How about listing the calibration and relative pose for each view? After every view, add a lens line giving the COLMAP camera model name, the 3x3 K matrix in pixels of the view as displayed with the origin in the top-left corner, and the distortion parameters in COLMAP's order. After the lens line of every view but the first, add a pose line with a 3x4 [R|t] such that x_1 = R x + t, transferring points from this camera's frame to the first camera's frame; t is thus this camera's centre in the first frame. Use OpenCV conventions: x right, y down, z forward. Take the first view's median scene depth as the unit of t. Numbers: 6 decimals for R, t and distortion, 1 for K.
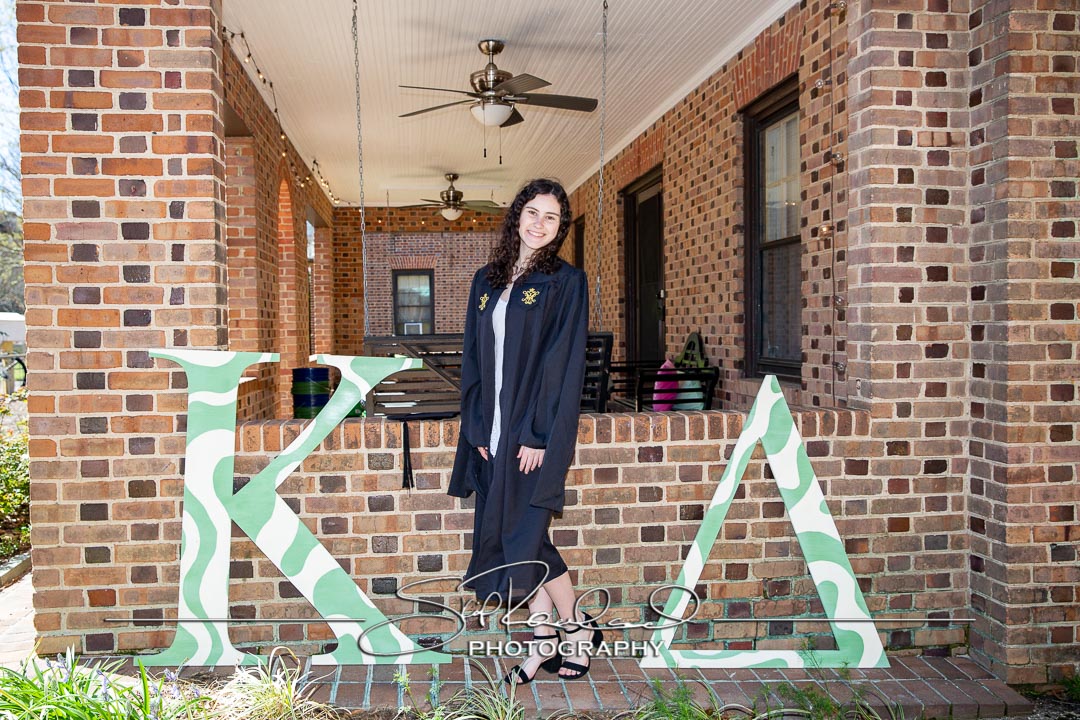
lens RADIAL K [[936.7, 0, 540.0], [0, 936.7, 360.0], [0, 0, 1]] dist [-0.058064, 0.093252]
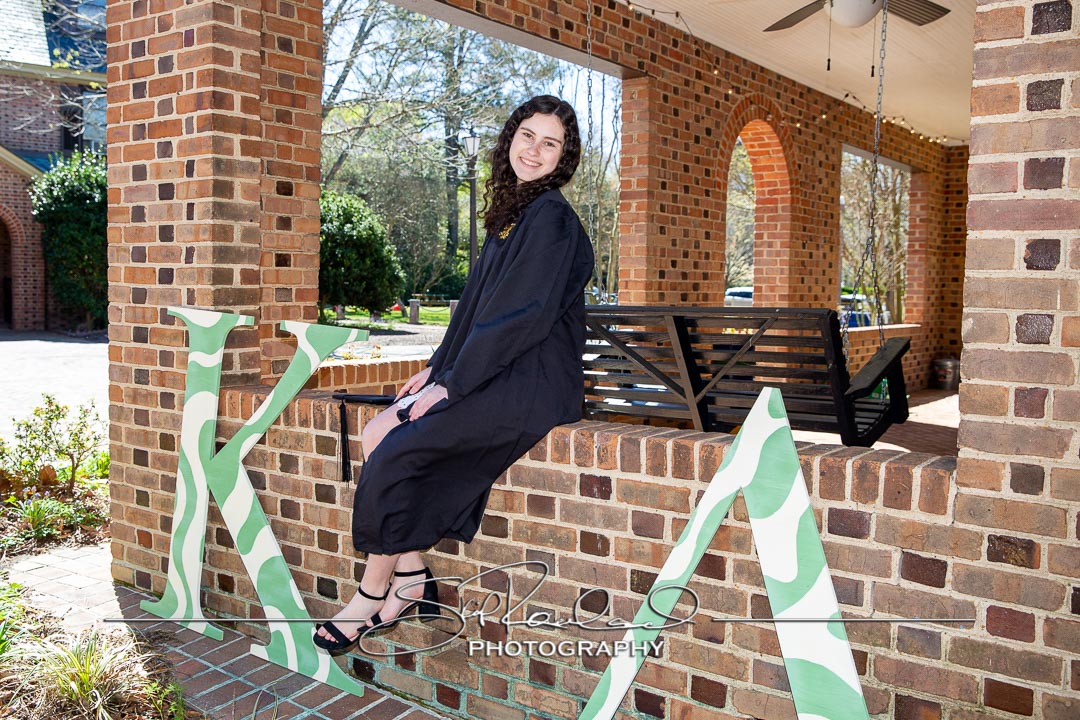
lens RADIAL K [[1022.5, 0, 537.8], [0, 1022.5, 345.7], [0, 0, 1]] dist [-0.056000, 0.120688]
pose [[0.730867, 0.061876, -0.679710, 0.593519], [-0.047697, 0.998078, 0.039572, -0.030260], [0.680852, 0.003499, 0.732413, 0.422493]]
